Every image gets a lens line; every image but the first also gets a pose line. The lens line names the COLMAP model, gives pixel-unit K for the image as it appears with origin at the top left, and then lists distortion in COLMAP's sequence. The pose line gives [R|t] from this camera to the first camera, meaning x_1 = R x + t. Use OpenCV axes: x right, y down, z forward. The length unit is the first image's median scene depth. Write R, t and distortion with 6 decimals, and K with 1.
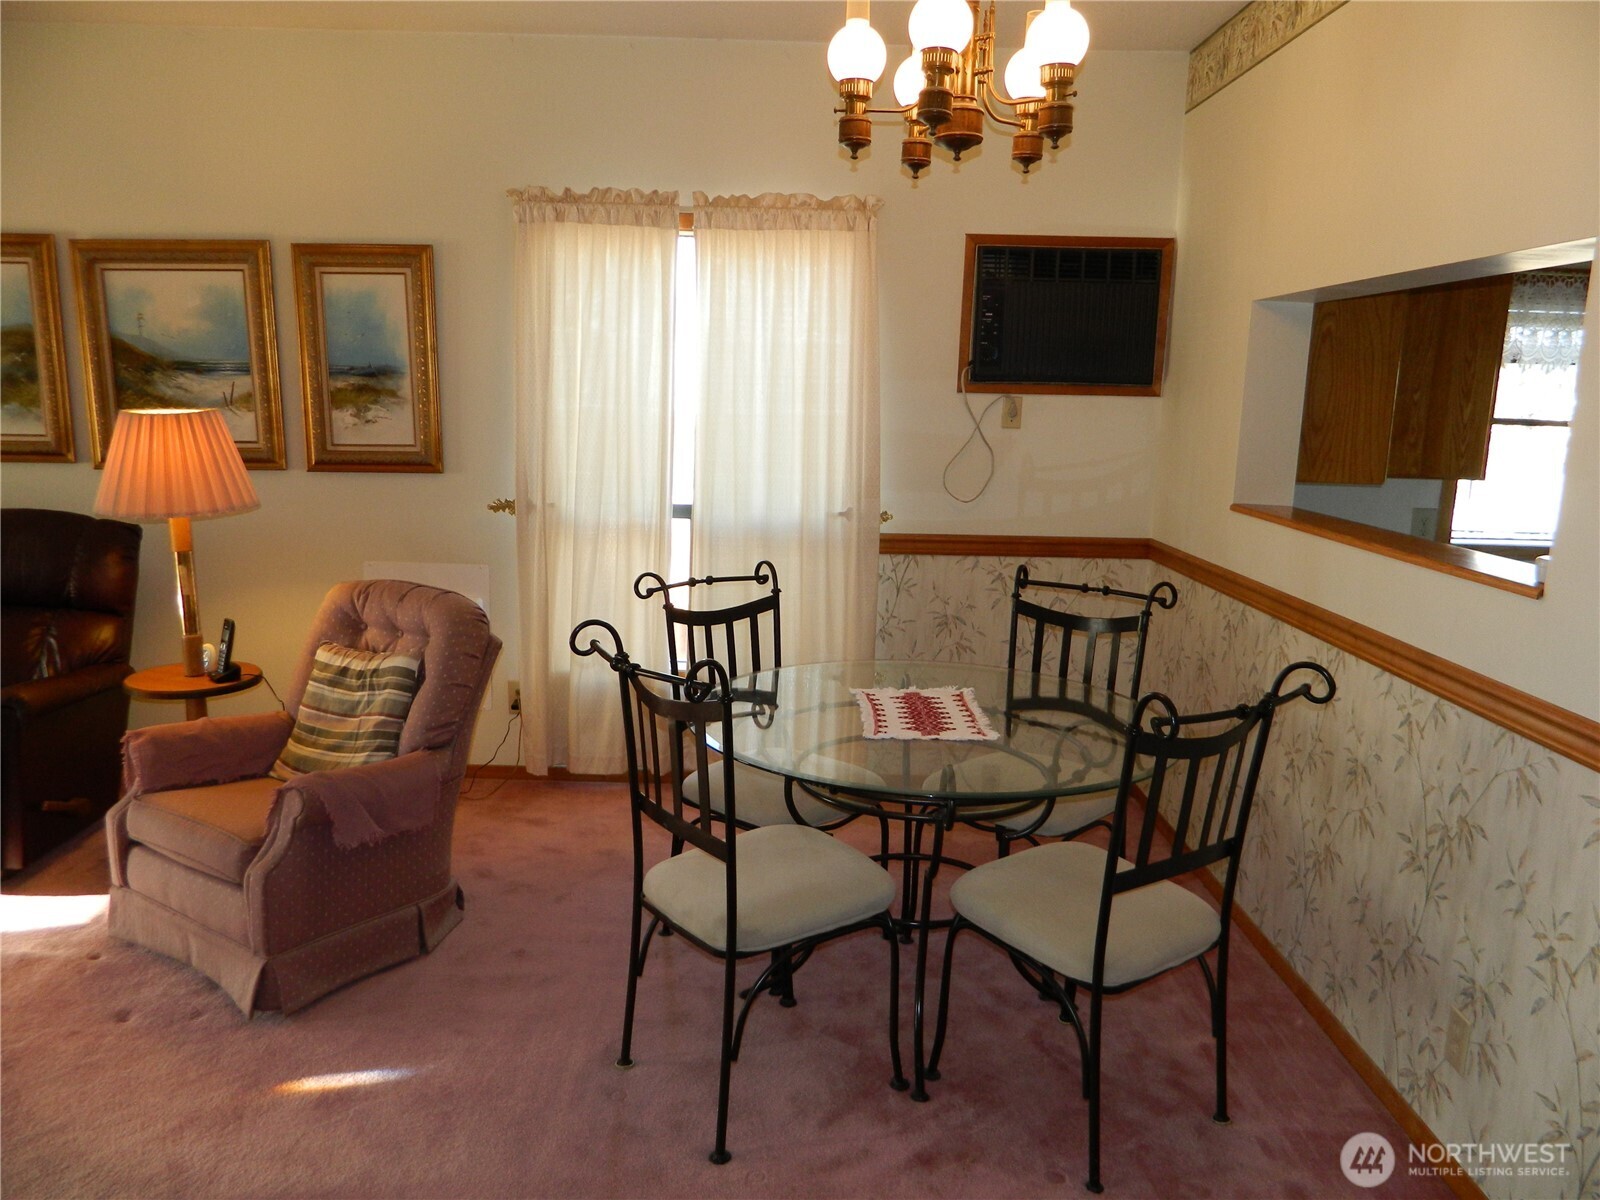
lens RADIAL K [[1128.2, 0, 799.9], [0, 1128.2, 629.6], [0, 0, 1]] dist [-0.001803, -0.000028]
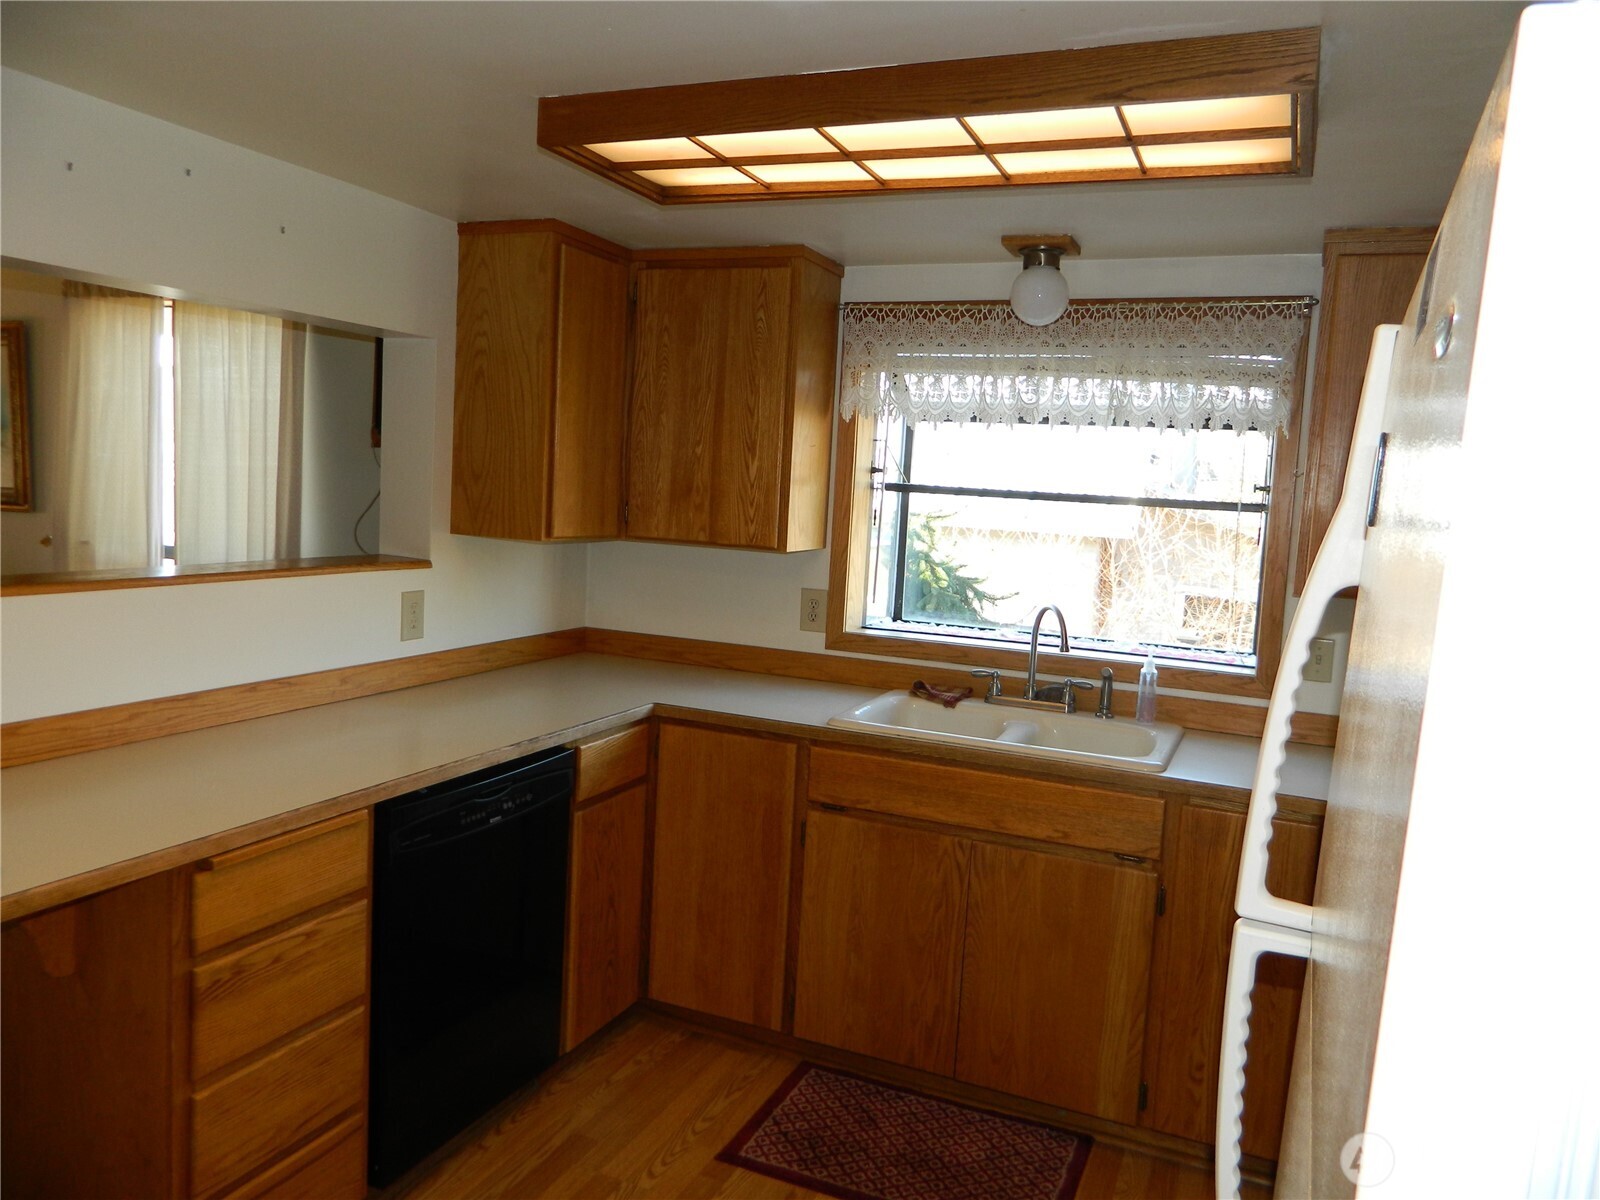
lens RADIAL K [[1169.9, 0, 800.0], [0, 1169.9, 600.0], [0, 0, 1]] dist [-0.000069, -0.003828]
pose [[0.917943, 0.059023, -0.392297, 1.053801], [-0.109178, 0.988271, -0.106778, -0.008976], [0.381393, 0.140846, 0.913620, 0.254842]]
